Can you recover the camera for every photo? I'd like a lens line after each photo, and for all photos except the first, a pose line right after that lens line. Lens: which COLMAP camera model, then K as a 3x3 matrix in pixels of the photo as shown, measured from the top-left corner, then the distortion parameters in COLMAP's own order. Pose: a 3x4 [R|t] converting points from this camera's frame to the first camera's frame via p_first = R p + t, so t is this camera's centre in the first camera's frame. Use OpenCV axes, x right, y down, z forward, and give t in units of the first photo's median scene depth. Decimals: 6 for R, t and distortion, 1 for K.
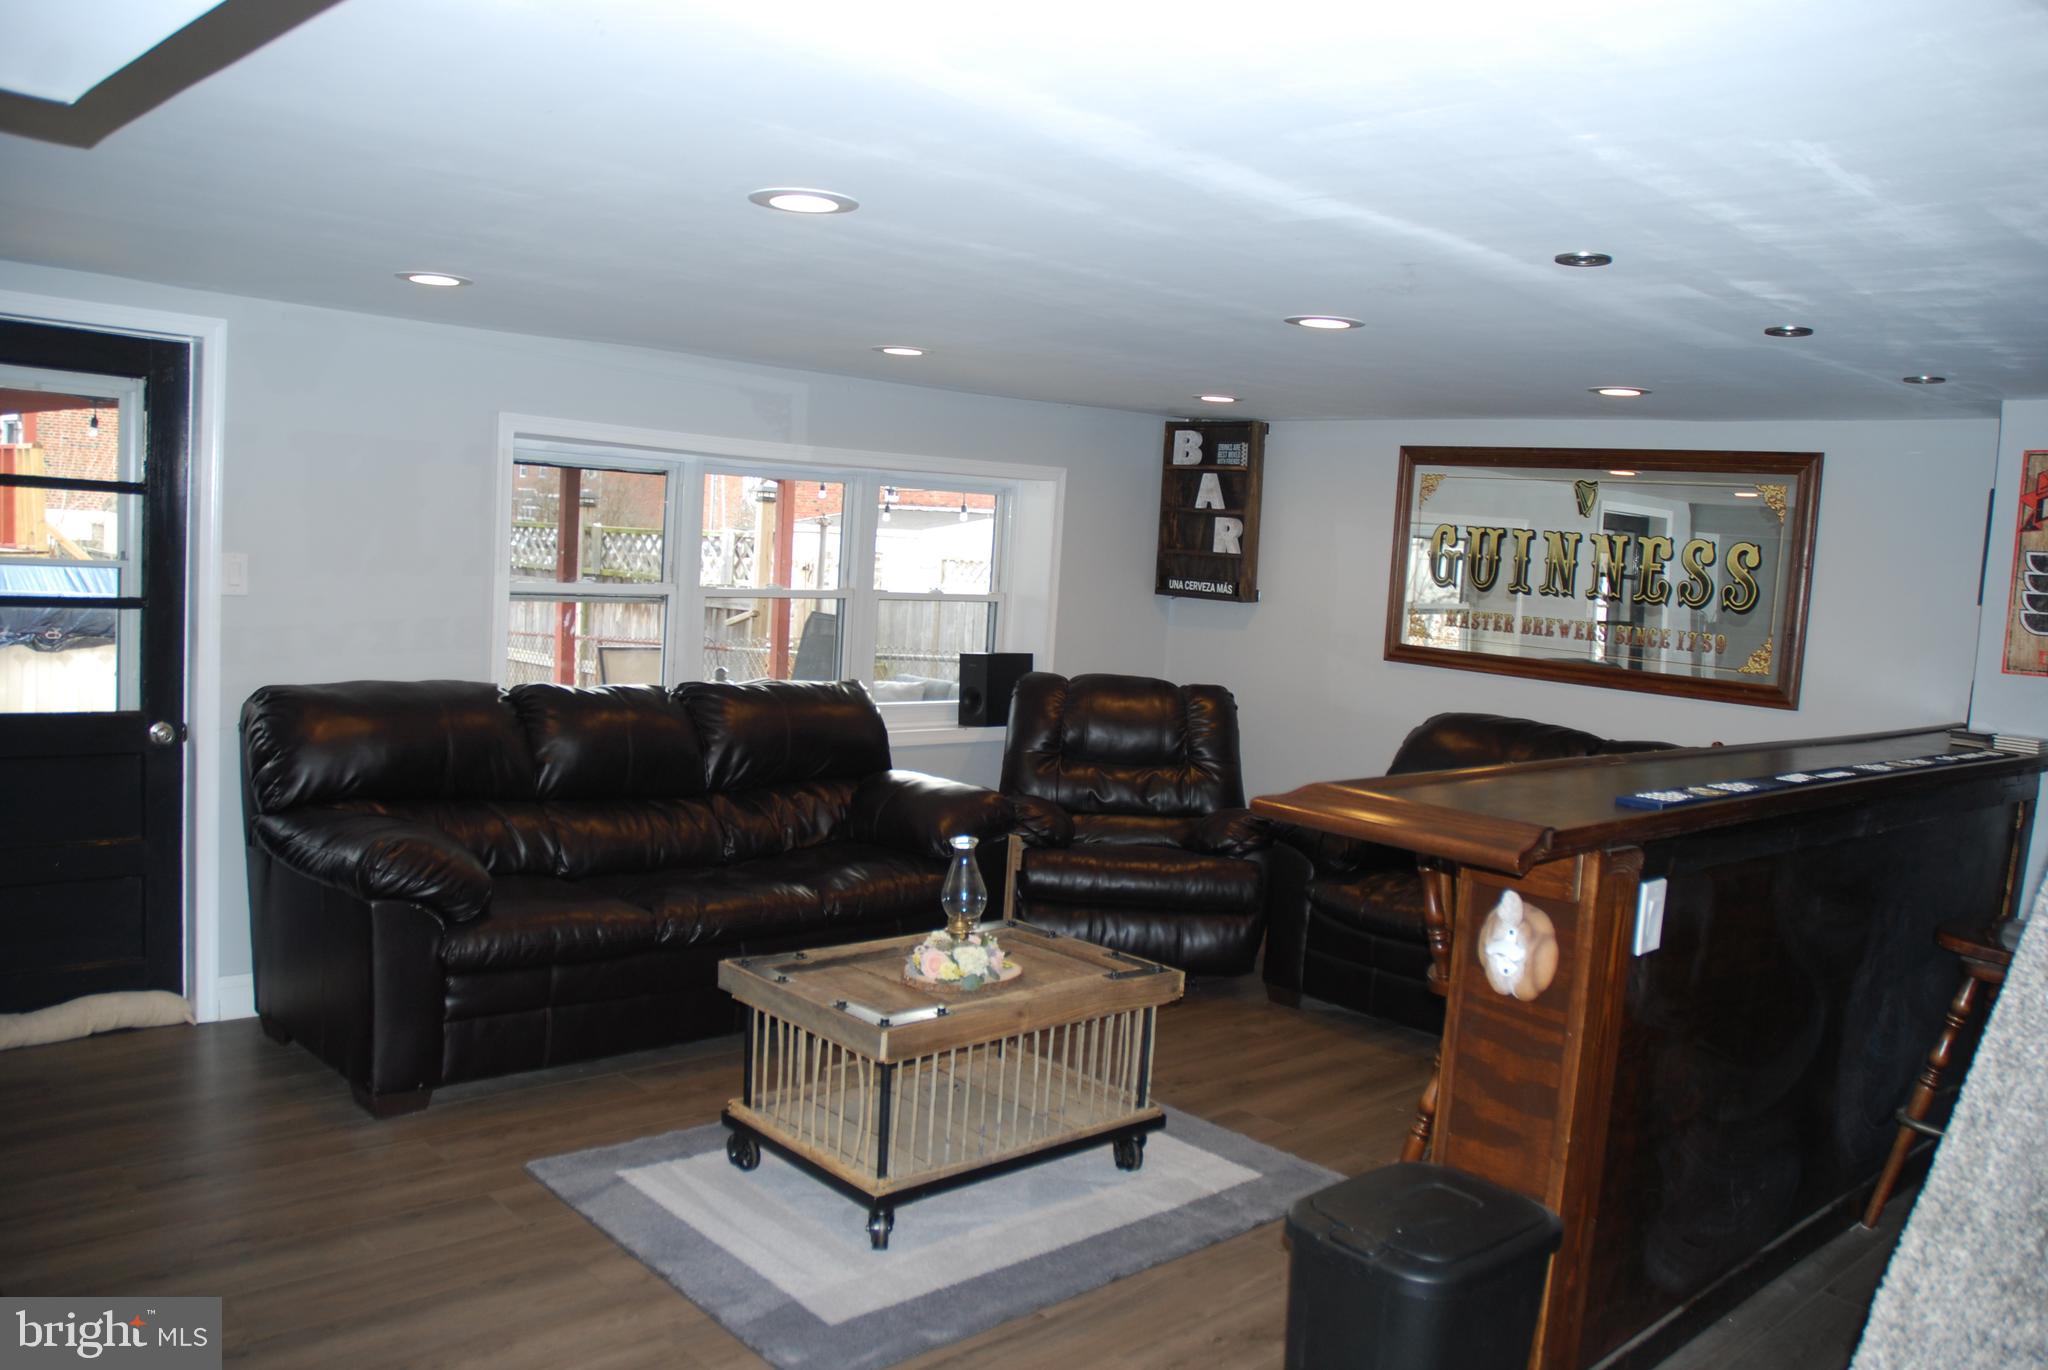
lens RADIAL K [[1599.1, 0, 1062.5], [0, 1599.1, 697.5], [0, 0, 1]] dist [-0.167372, 0.151325]
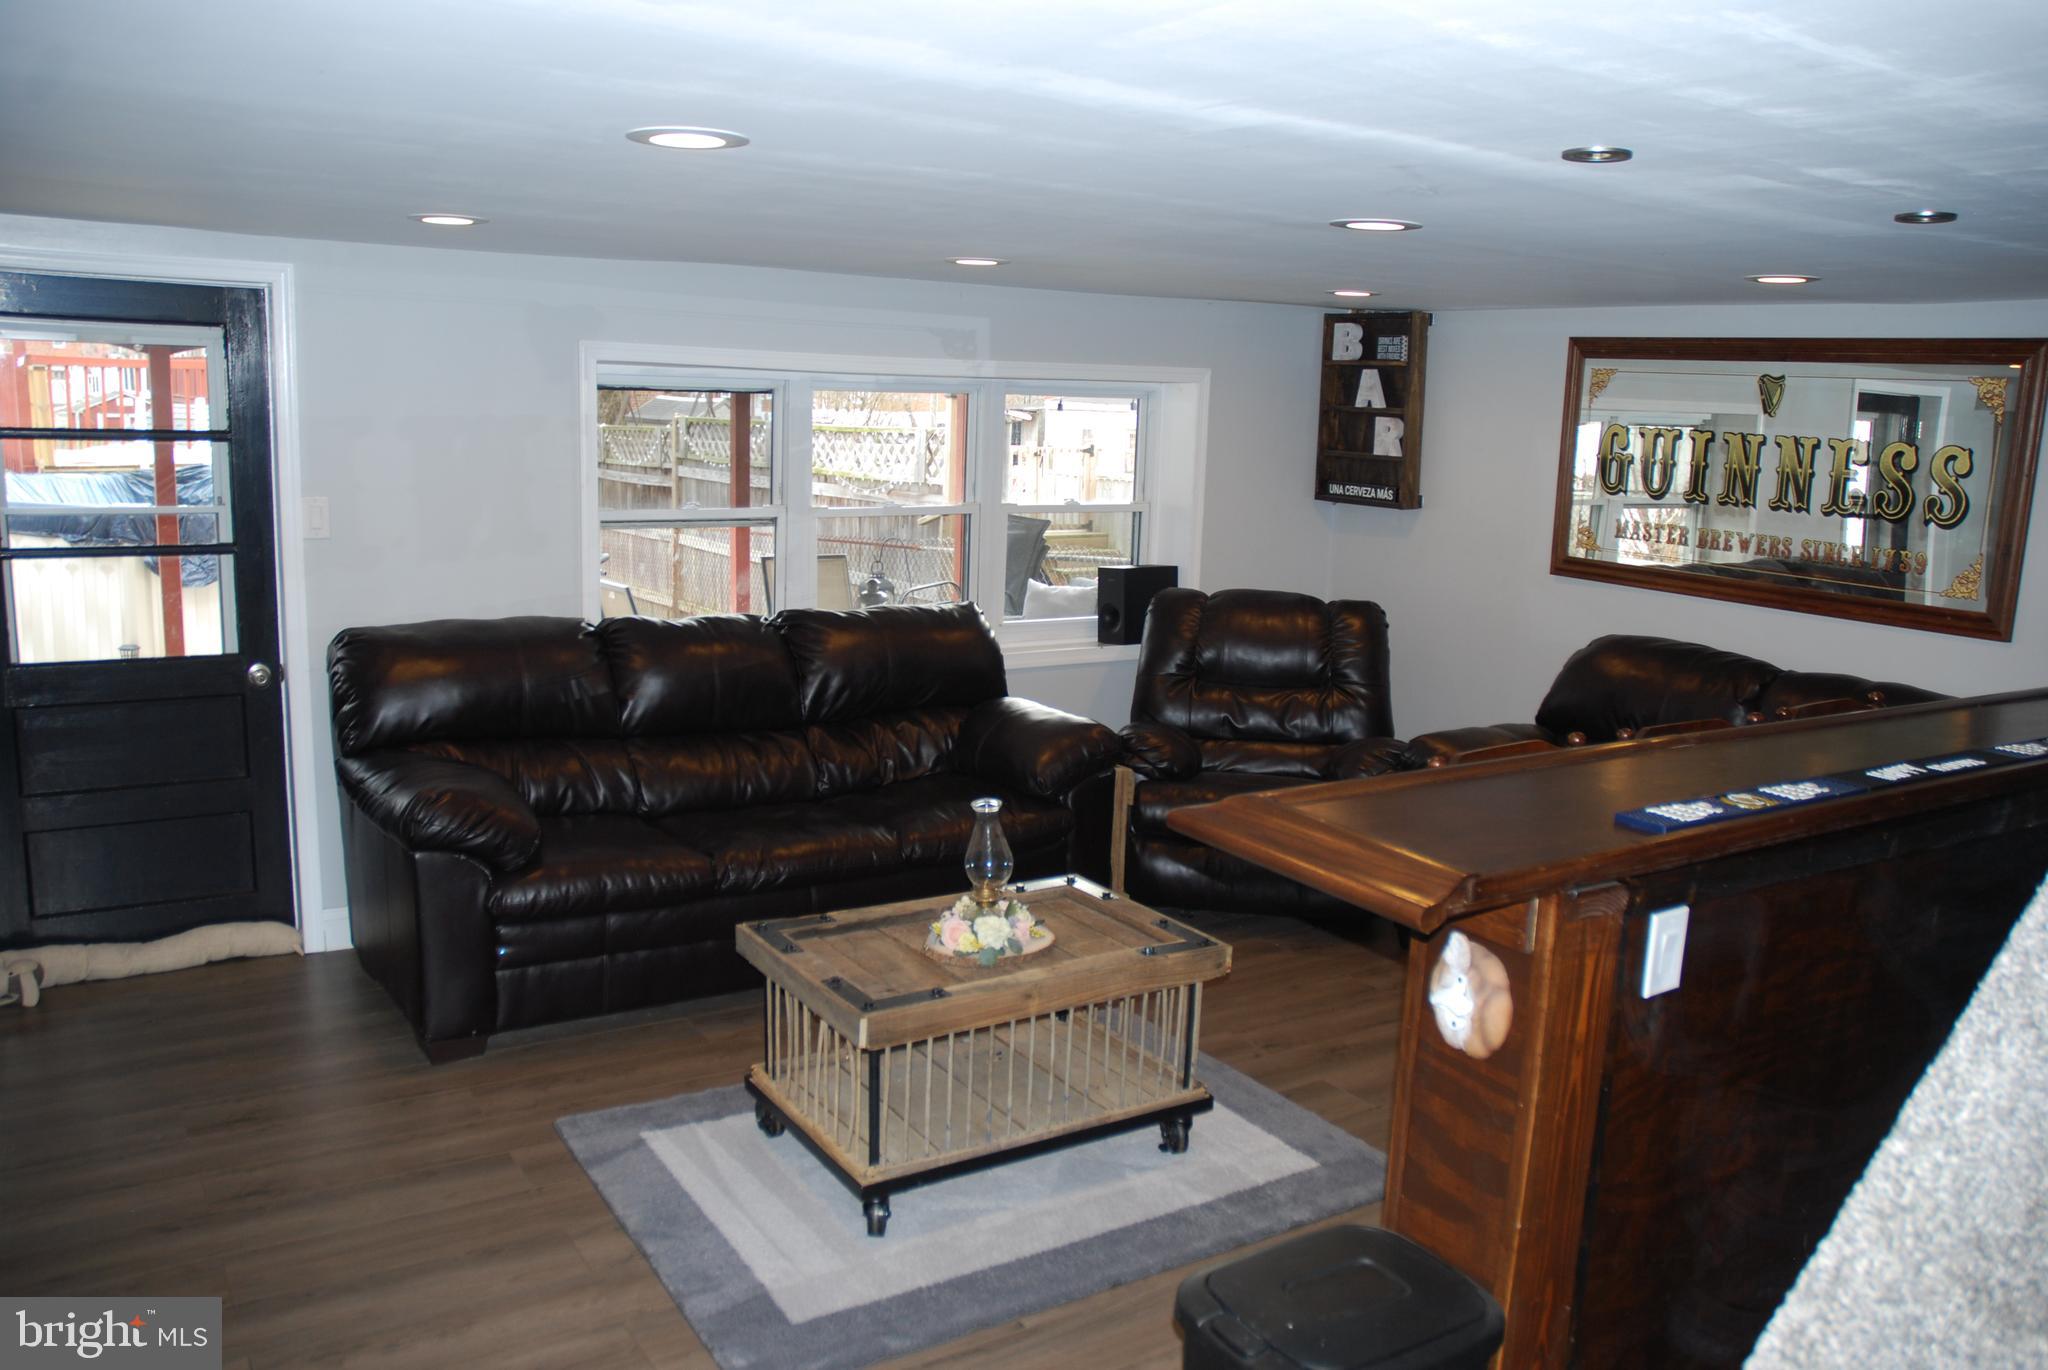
lens RADIAL K [[1599.1, 0, 1062.5], [0, 1599.1, 697.5], [0, 0, 1]] dist [-0.167372, 0.151325]
pose [[0.984208, 0.006038, -0.176914, 0.143117], [0.008266, 0.996761, 0.080001, -0.045469], [0.176824, -0.080200, 0.980970, 0.092755]]
